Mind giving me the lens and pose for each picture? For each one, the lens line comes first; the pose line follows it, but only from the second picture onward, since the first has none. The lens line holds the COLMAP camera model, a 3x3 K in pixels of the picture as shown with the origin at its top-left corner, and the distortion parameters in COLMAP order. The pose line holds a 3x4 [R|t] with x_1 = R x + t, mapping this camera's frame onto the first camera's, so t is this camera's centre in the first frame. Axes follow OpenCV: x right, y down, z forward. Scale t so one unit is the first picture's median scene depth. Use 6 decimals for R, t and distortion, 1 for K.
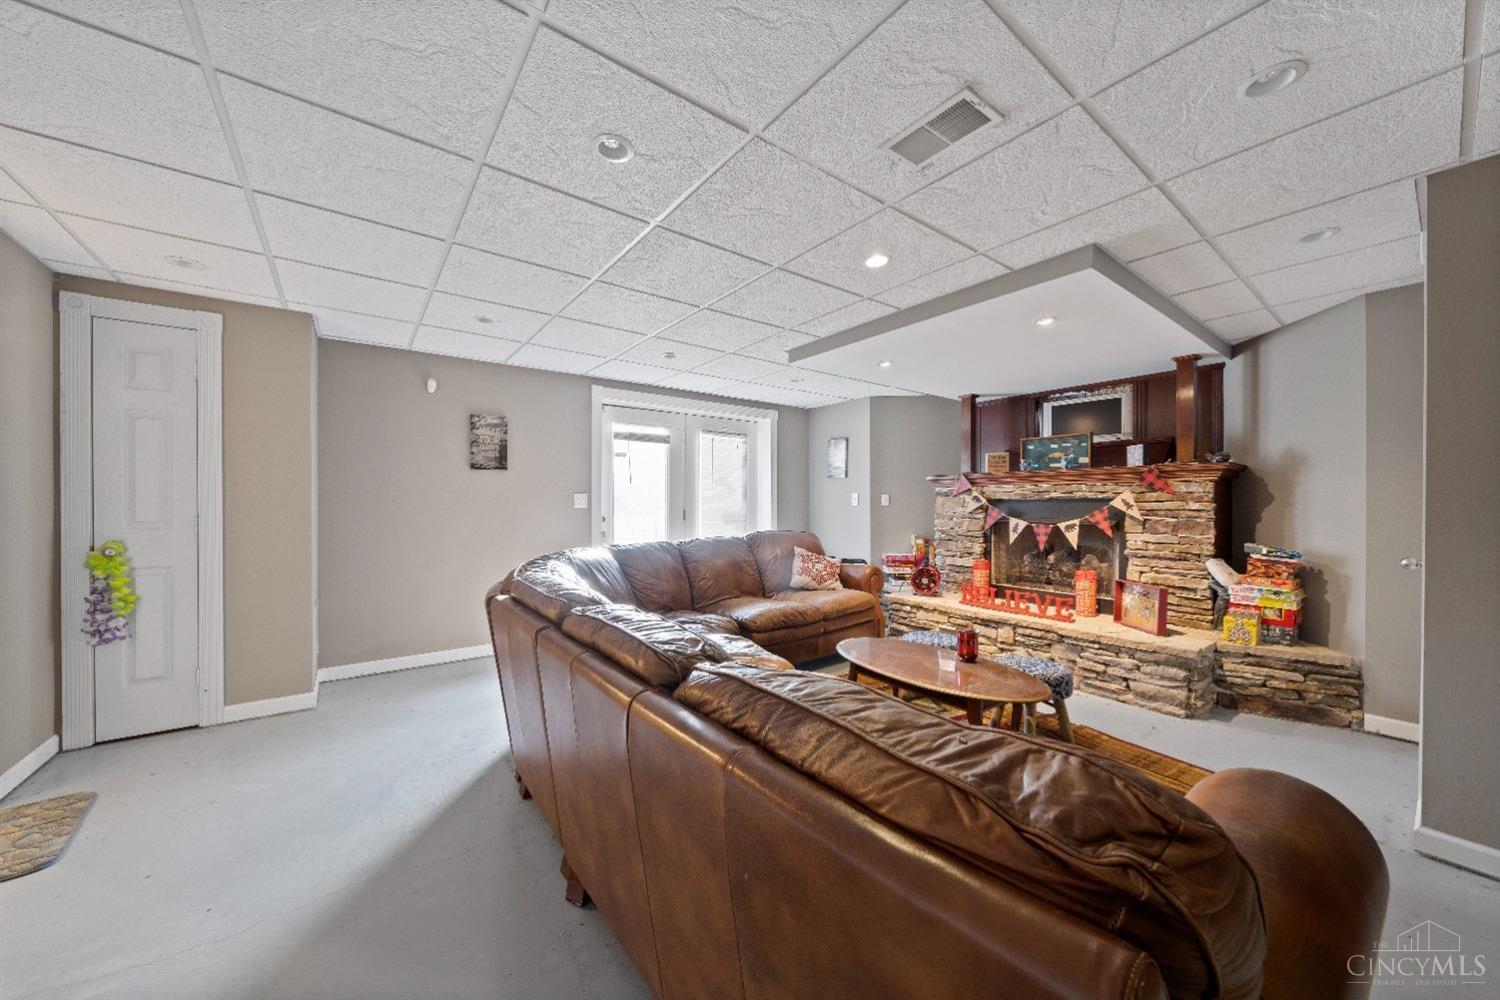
lens RADIAL K [[538.1, 0, 743.3], [0, 538.1, 505.7], [0, 0, 1]] dist [-0.000205, -0.000090]
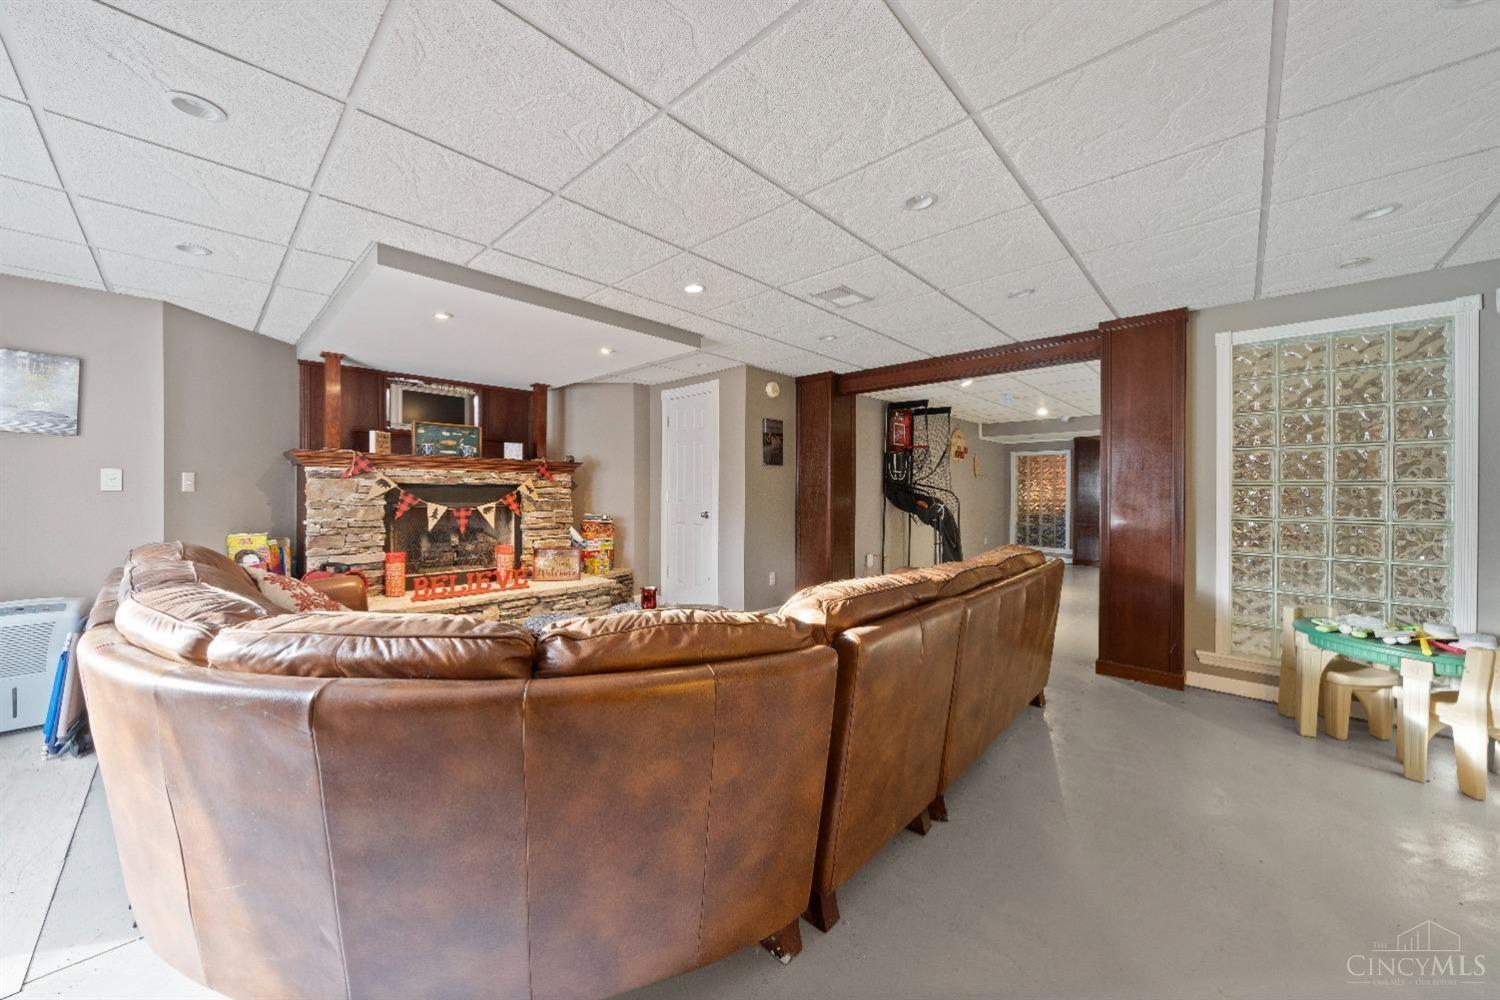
lens RADIAL K [[522.2, 0, 743.6], [0, 522.2, 493.9], [0, 0, 1]] dist [-0.000437, -0.000046]
pose [[-0.167574, -0.004735, 0.985848, -0.565473], [0.004218, 0.999976, 0.005520, 0.003315], [-0.985850, 0.005084, -0.167550, 0.659728]]
